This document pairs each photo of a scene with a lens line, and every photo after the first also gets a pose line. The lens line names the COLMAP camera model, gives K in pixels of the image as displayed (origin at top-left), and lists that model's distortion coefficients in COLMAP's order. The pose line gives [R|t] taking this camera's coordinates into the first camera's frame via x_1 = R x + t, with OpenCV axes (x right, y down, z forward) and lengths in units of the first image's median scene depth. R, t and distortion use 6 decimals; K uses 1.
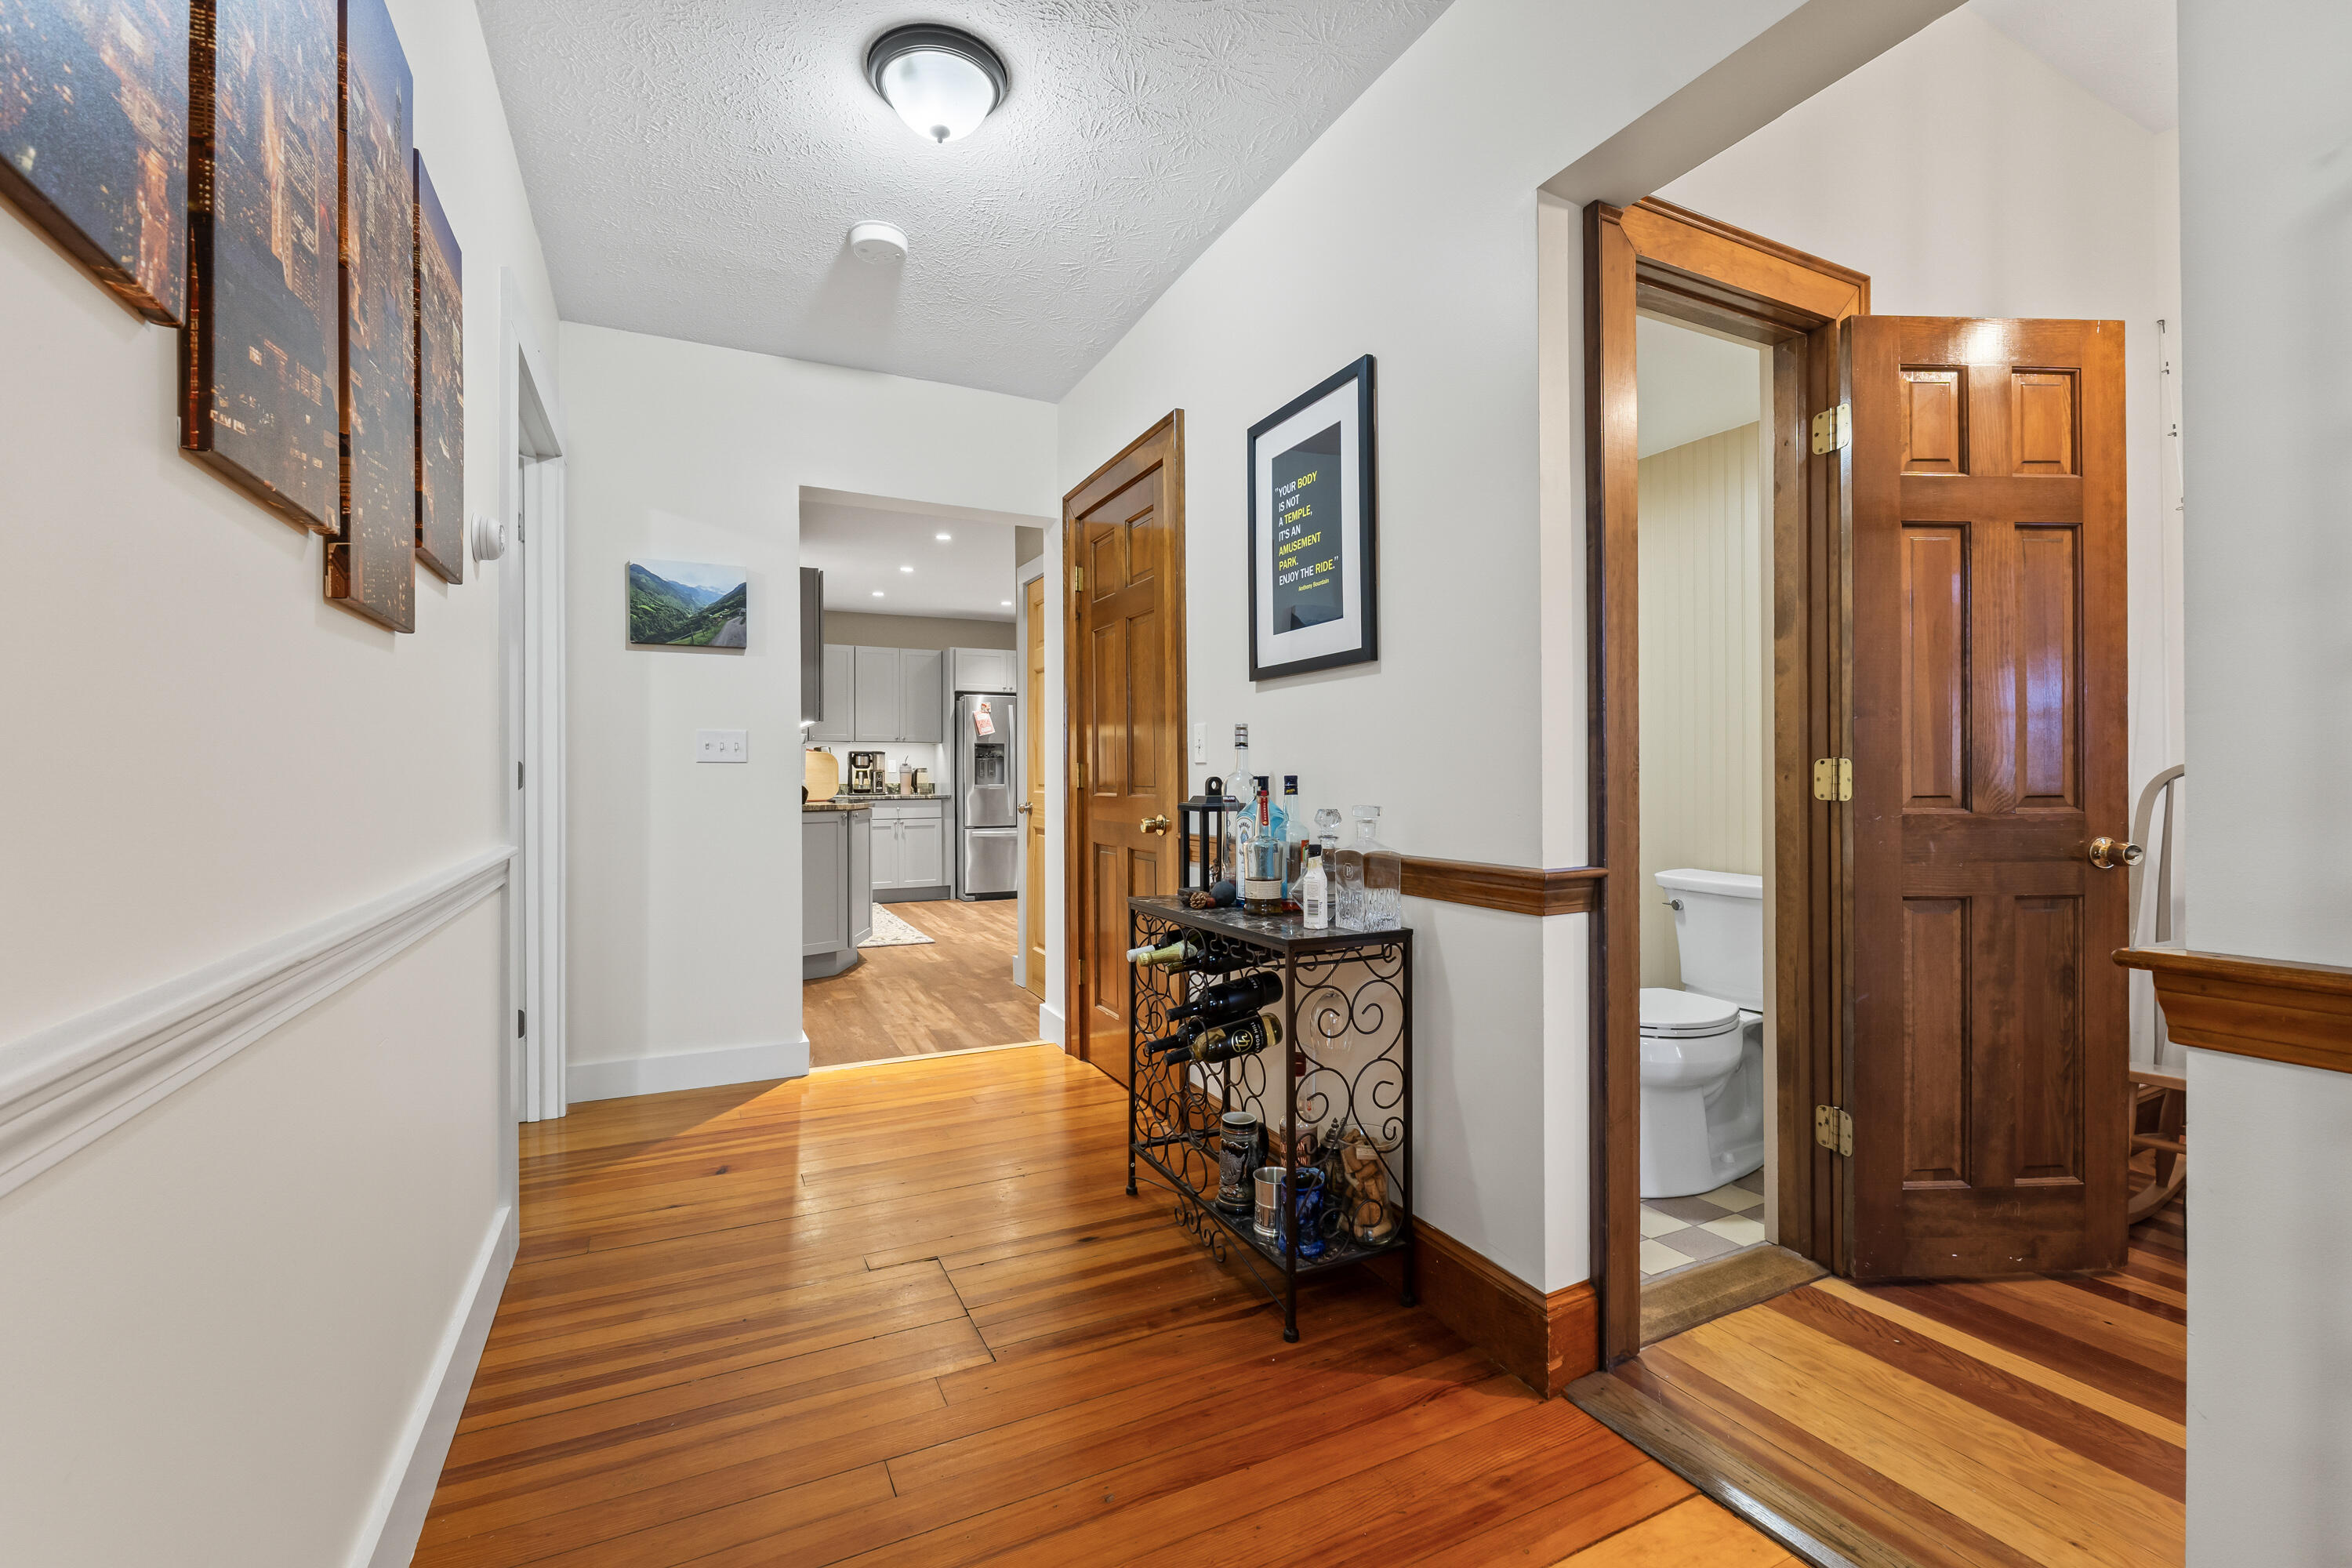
lens RADIAL K [[1011.3, 0, 1171.7], [0, 1011.3, 775.3], [0, 0, 1]] dist [-0.000320, -0.000083]
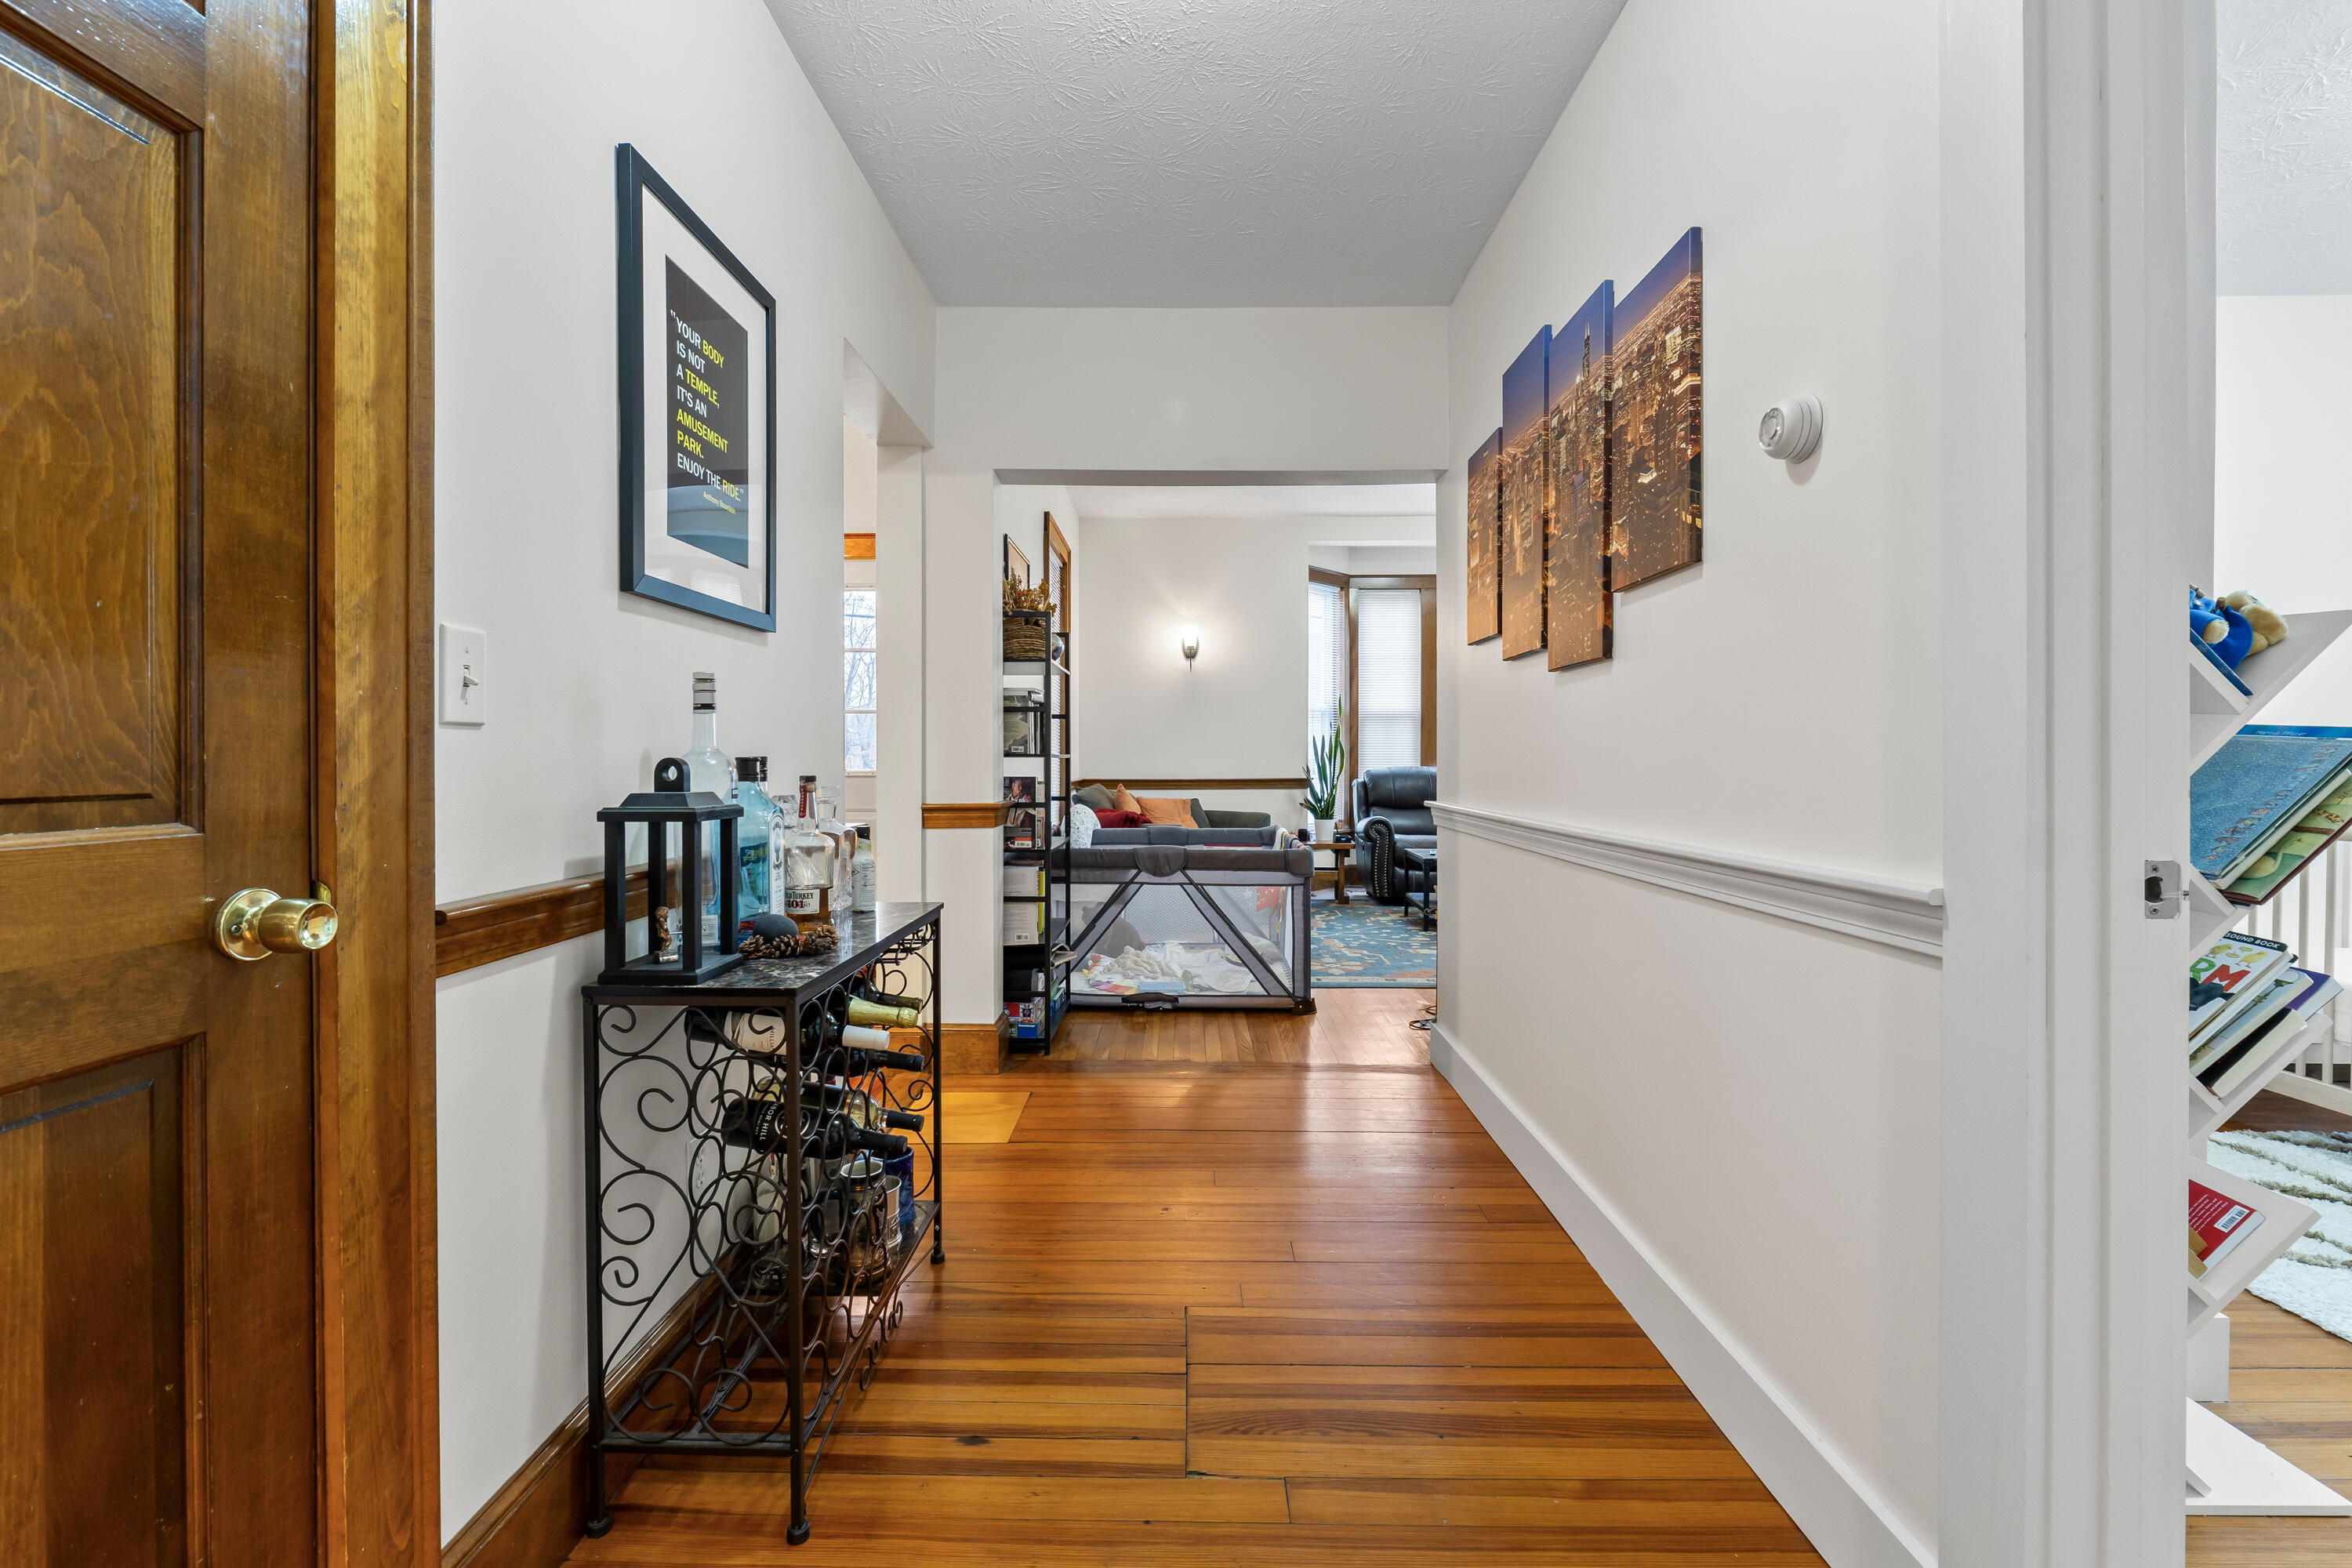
lens RADIAL K [[1011.3, 0, 1180.2], [0, 1011.3, 765.5], [0, 0, 1]] dist [-0.000320, -0.000083]
pose [[-0.883079, -0.003640, 0.469211, -0.485821], [0.001819, 0.999936, 0.011182, 0.000045], [-0.469221, 0.010728, -0.883016, 1.415066]]
